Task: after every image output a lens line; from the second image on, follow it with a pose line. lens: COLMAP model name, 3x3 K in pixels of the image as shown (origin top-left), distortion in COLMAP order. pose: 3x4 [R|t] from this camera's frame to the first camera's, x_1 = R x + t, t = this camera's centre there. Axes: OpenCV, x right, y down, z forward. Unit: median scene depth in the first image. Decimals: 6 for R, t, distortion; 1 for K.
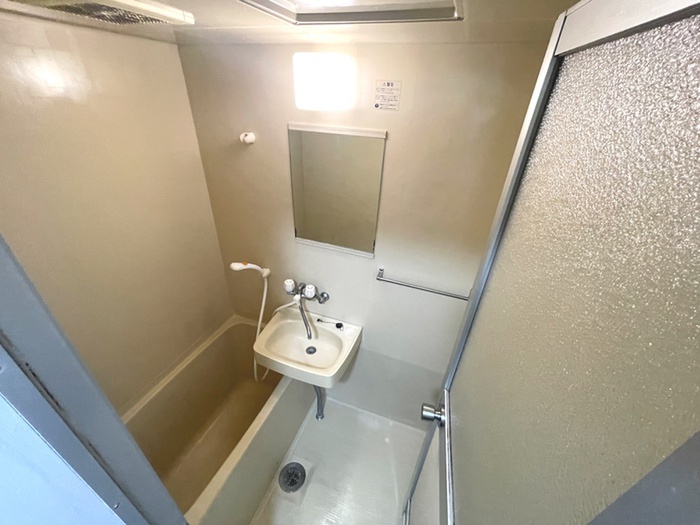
lens RADIAL K [[281.4, 0, 350.9], [0, 281.4, 256.5], [0, 0, 1]] dist [-0.002568, 0.000258]
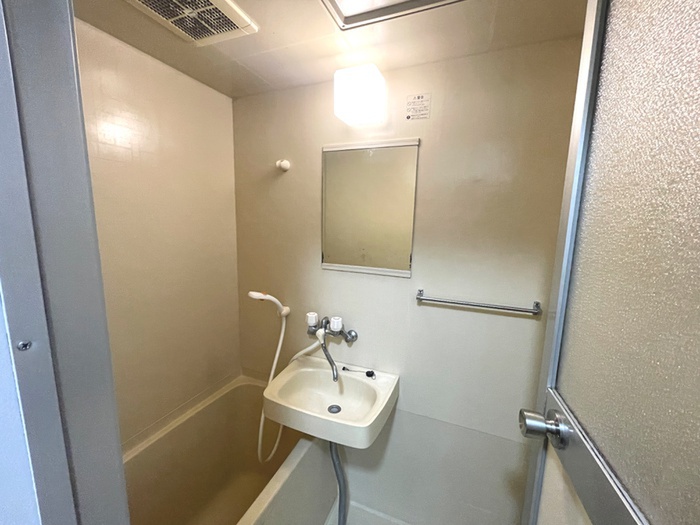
lens RADIAL K [[281.4, 0, 347.9], [0, 281.4, 259.8], [0, 0, 1]] dist [-0.002568, 0.000258]
pose [[0.998969, -0.014249, -0.043099, -0.070232], [-0.002864, 0.927780, -0.373118, 0.257952], [0.045302, 0.372856, 0.926782, 0.137796]]
